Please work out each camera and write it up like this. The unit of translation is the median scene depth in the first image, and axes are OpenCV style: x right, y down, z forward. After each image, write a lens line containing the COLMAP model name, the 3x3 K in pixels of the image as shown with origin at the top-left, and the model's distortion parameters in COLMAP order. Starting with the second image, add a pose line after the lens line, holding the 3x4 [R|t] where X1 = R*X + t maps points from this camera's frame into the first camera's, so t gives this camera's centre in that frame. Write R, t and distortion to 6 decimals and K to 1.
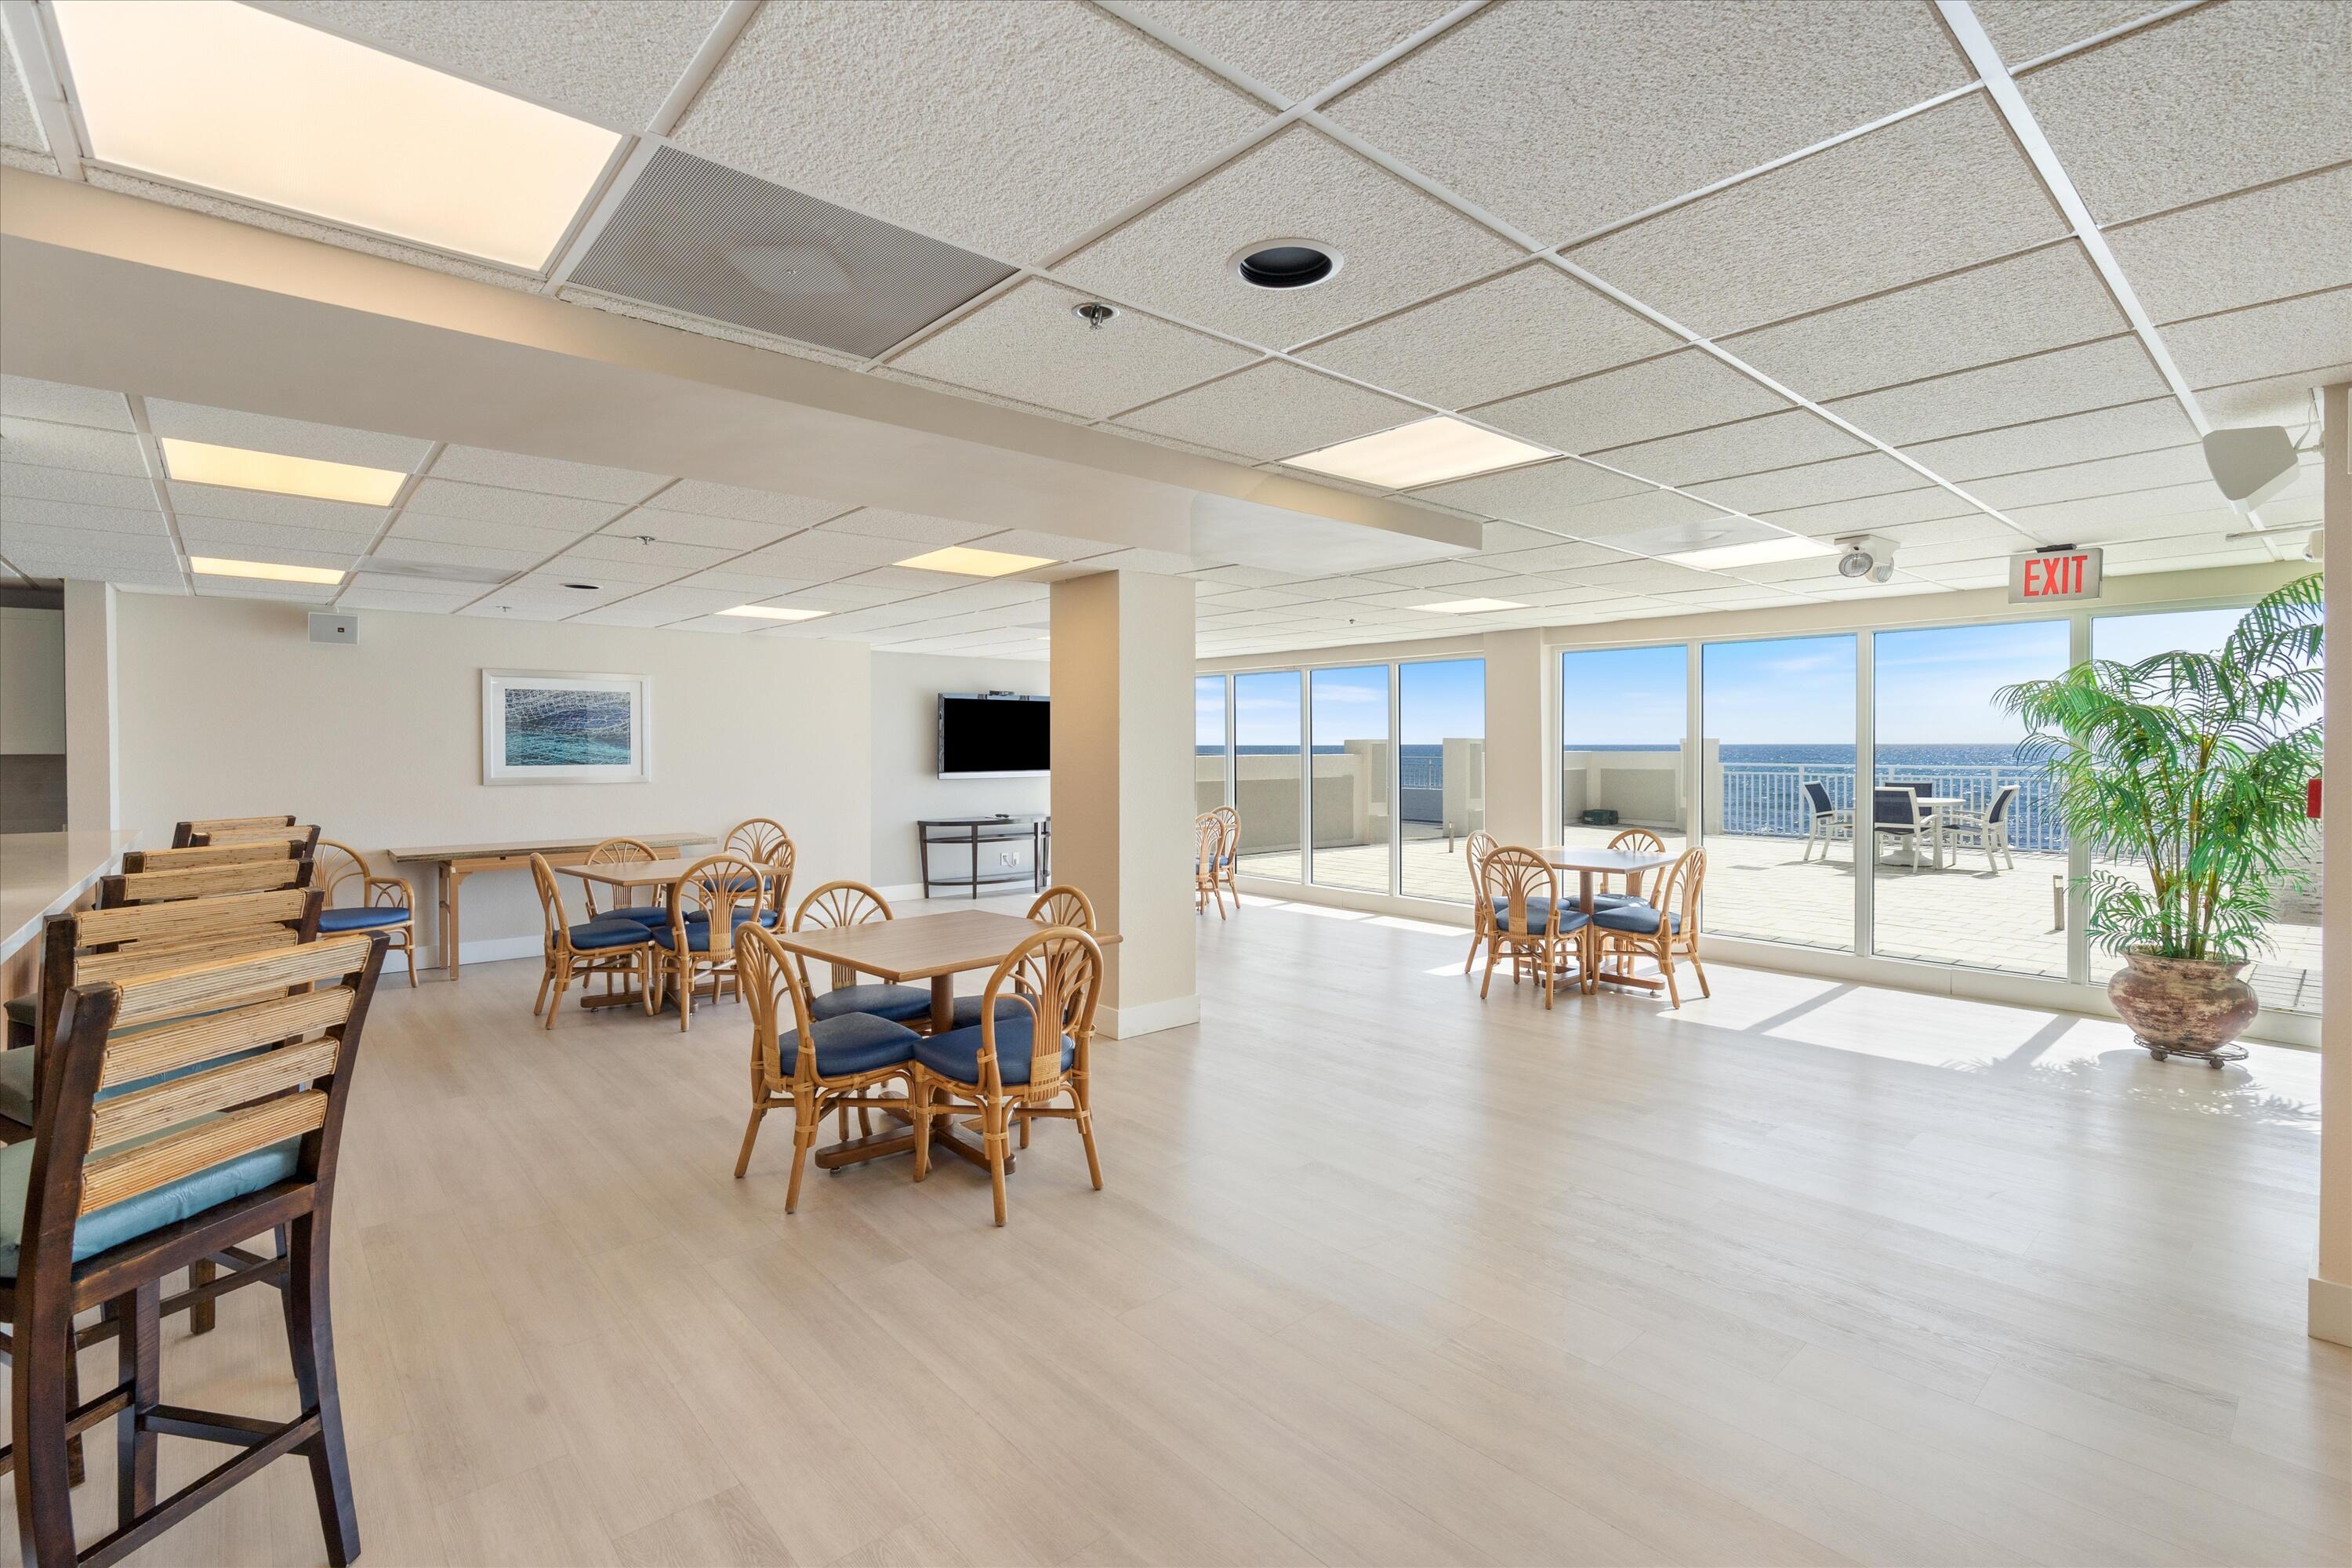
lens RADIAL K [[1067.9, 0, 1178.6], [0, 1067.9, 767.2], [0, 0, 1]] dist [0.003227, 0.000193]
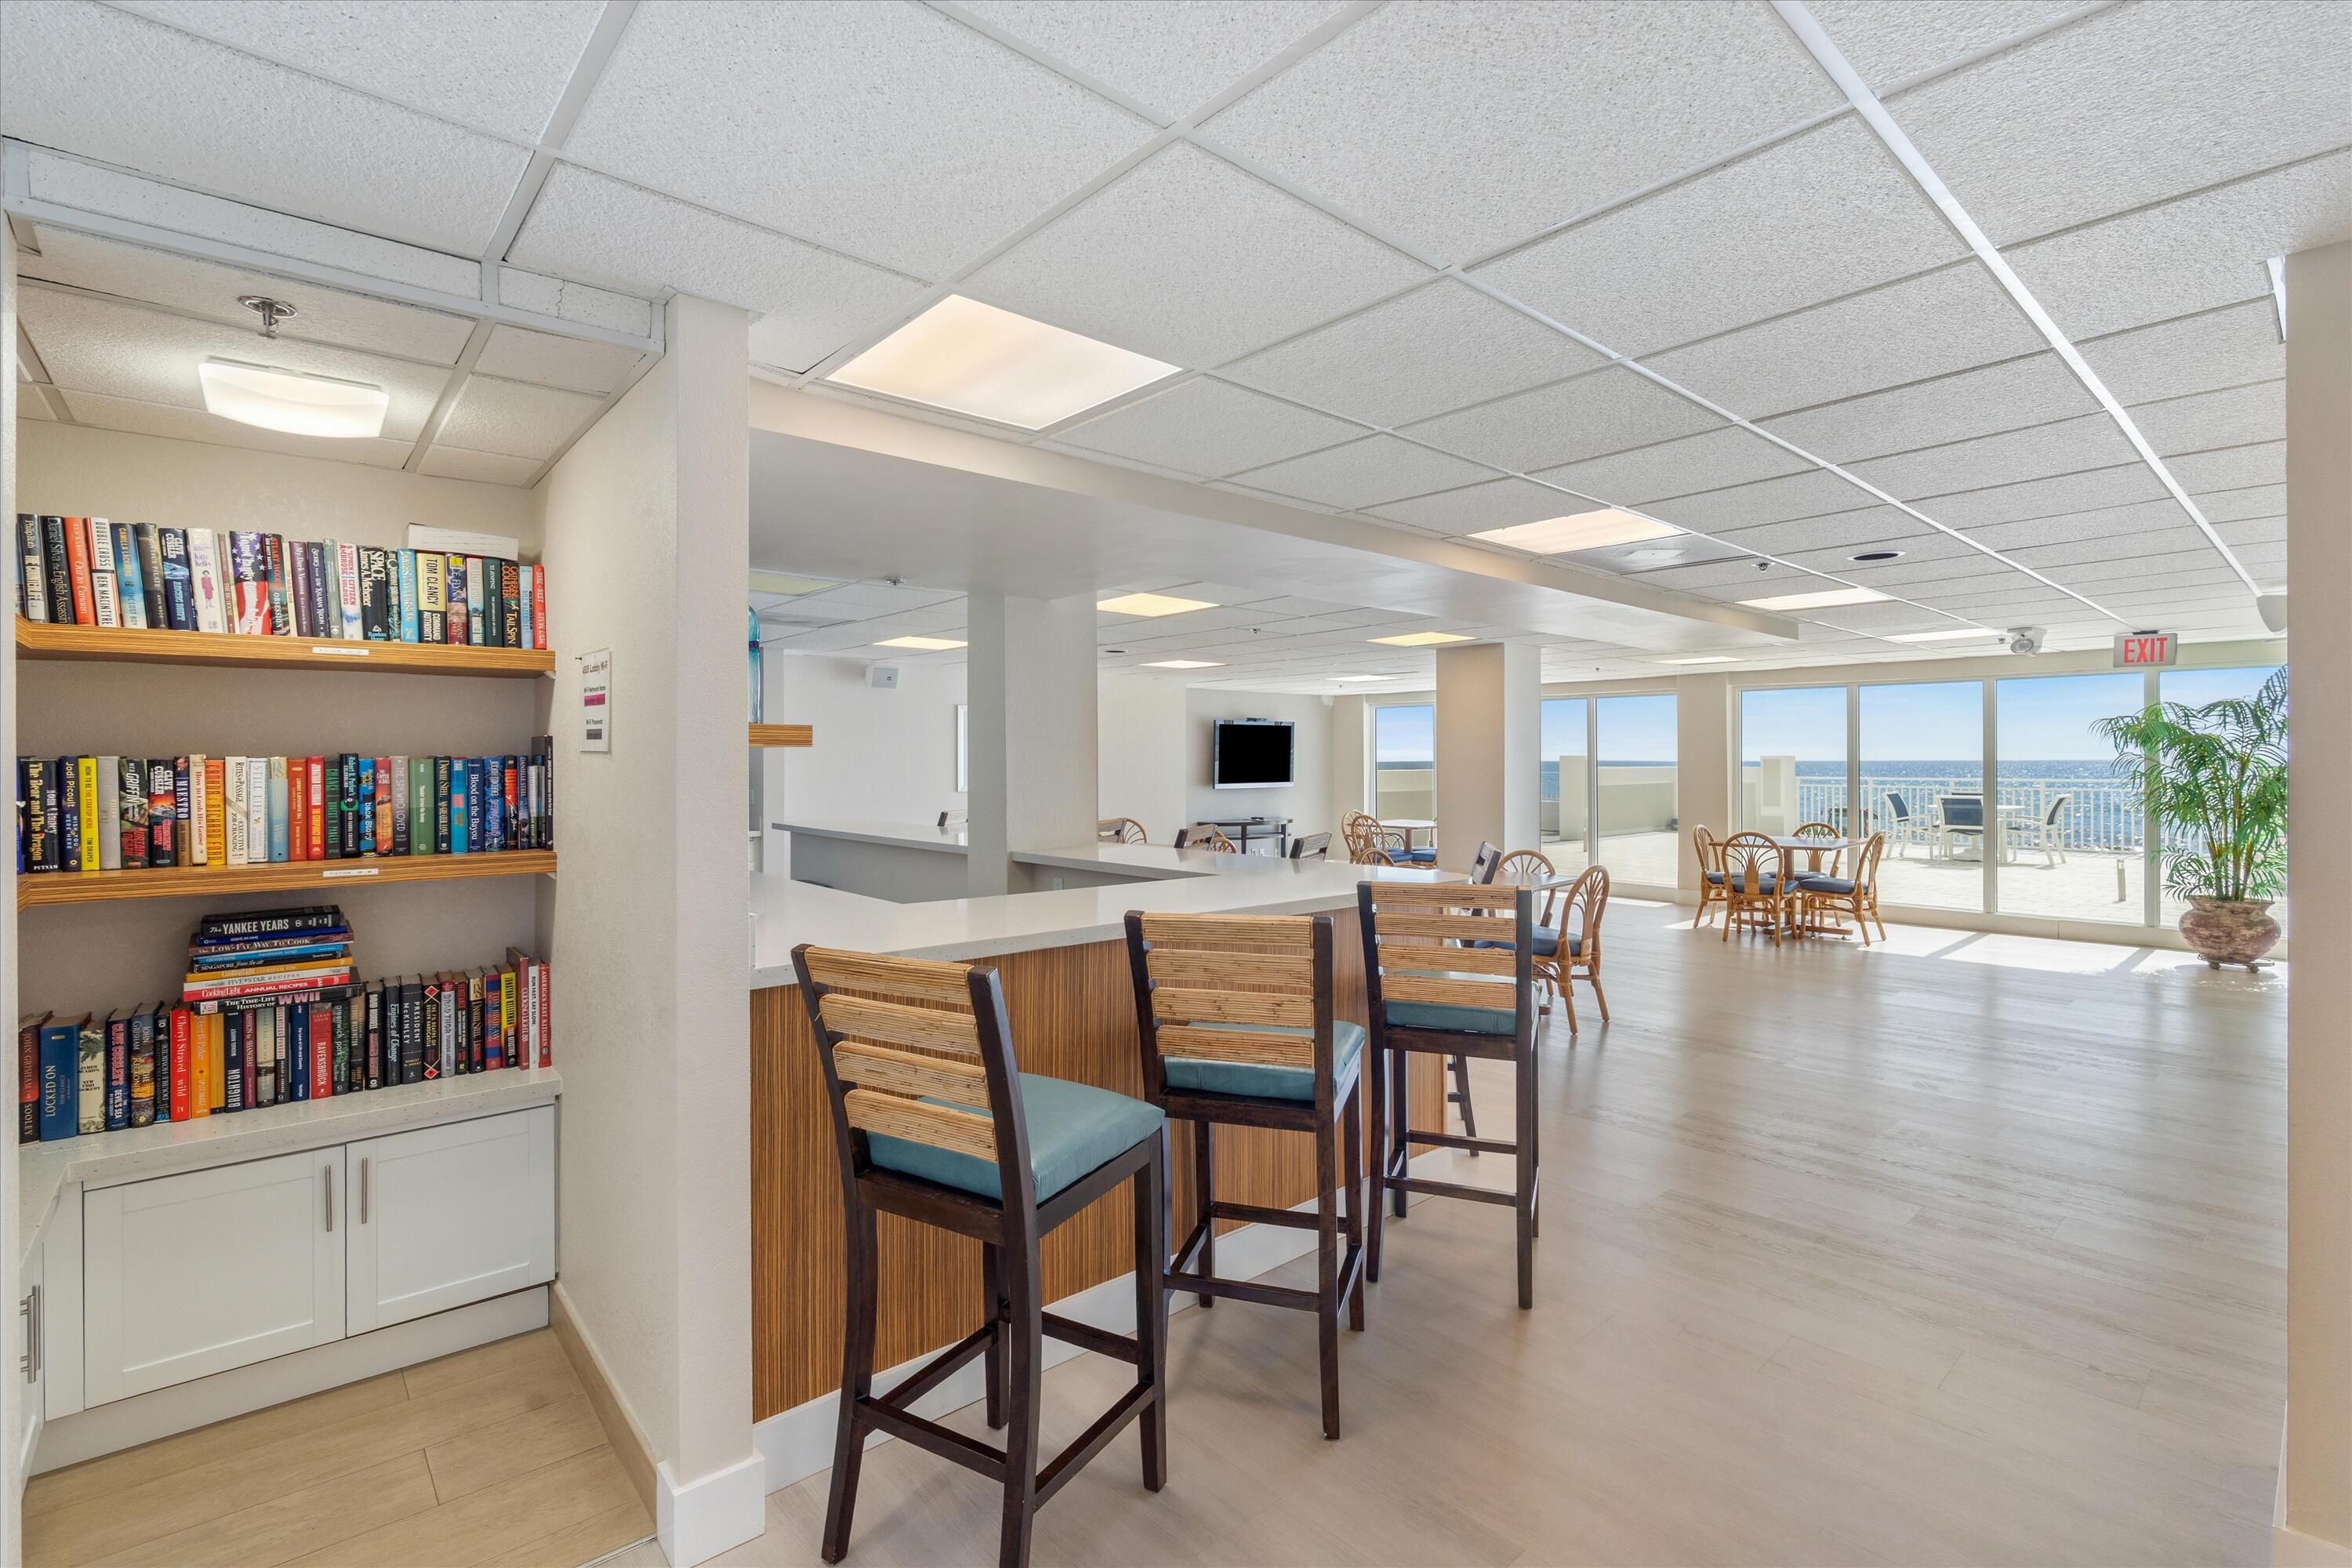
lens RADIAL K [[1067.9, 0, 1172.2], [0, 1067.9, 773.3], [0, 0, 1]] dist [0.003227, 0.000193]
pose [[0.999995, -0.000627, -0.003189, -0.527564], [0.000593, 0.999945, -0.010494, 0.012360], [0.003195, 0.010492, 0.999940, -0.496738]]
